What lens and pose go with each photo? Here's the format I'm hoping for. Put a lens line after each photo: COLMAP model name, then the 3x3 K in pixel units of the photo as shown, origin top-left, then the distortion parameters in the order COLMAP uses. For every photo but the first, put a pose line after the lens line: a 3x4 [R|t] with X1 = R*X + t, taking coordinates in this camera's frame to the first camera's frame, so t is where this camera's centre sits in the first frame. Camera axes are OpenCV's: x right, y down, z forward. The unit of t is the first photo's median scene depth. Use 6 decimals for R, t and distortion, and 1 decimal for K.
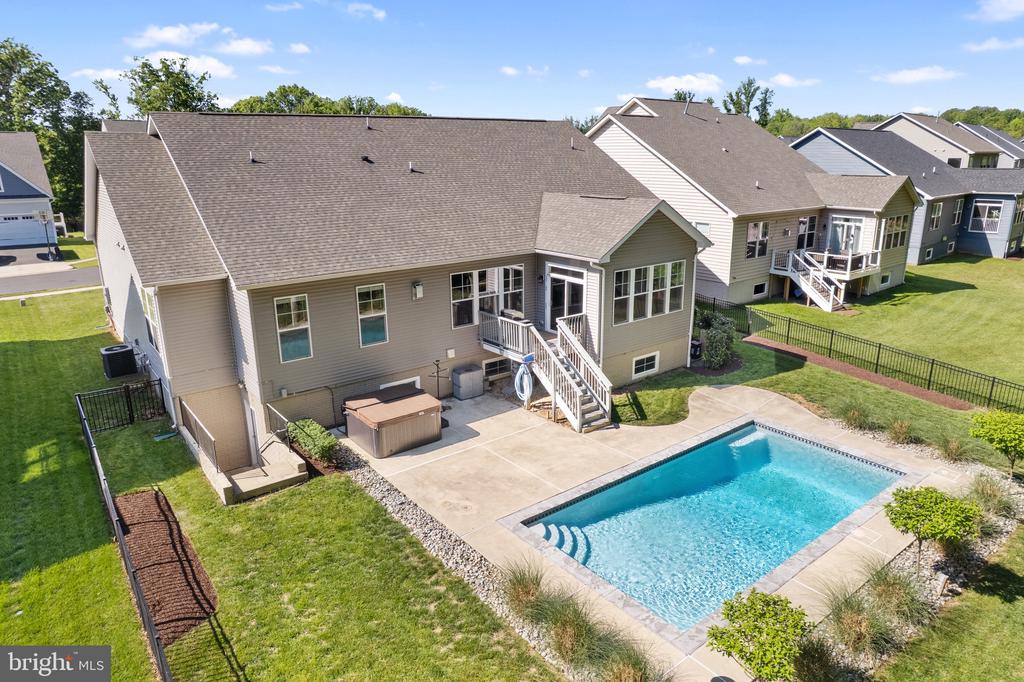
lens RADIAL K [[653.2, 0, 512.0], [0, 653.2, 341.0], [0, 0, 1]] dist [-0.032159, -0.000601]
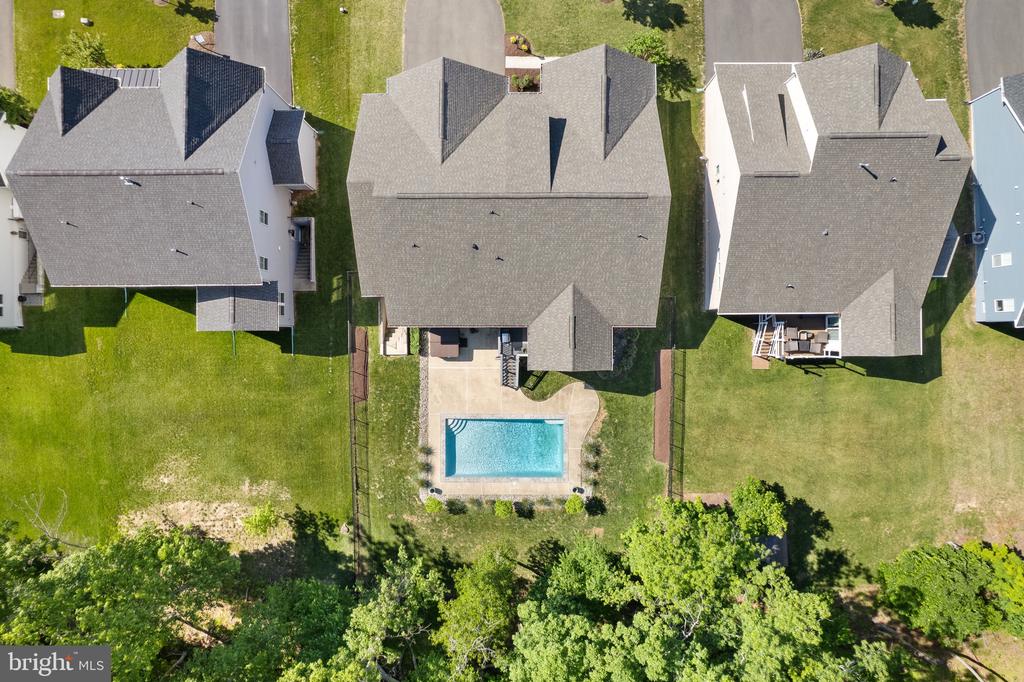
lens RADIAL K [[653.2, 0, 512.0], [0, 653.2, 341.0], [0, 0, 1]] dist [-0.032159, -0.000601]
pose [[0.788823, 0.614613, 0.003130, 0.021538], [-0.171326, 0.214992, 0.961471, -2.739785], [0.590259, -0.758966, 0.274889, 0.484257]]
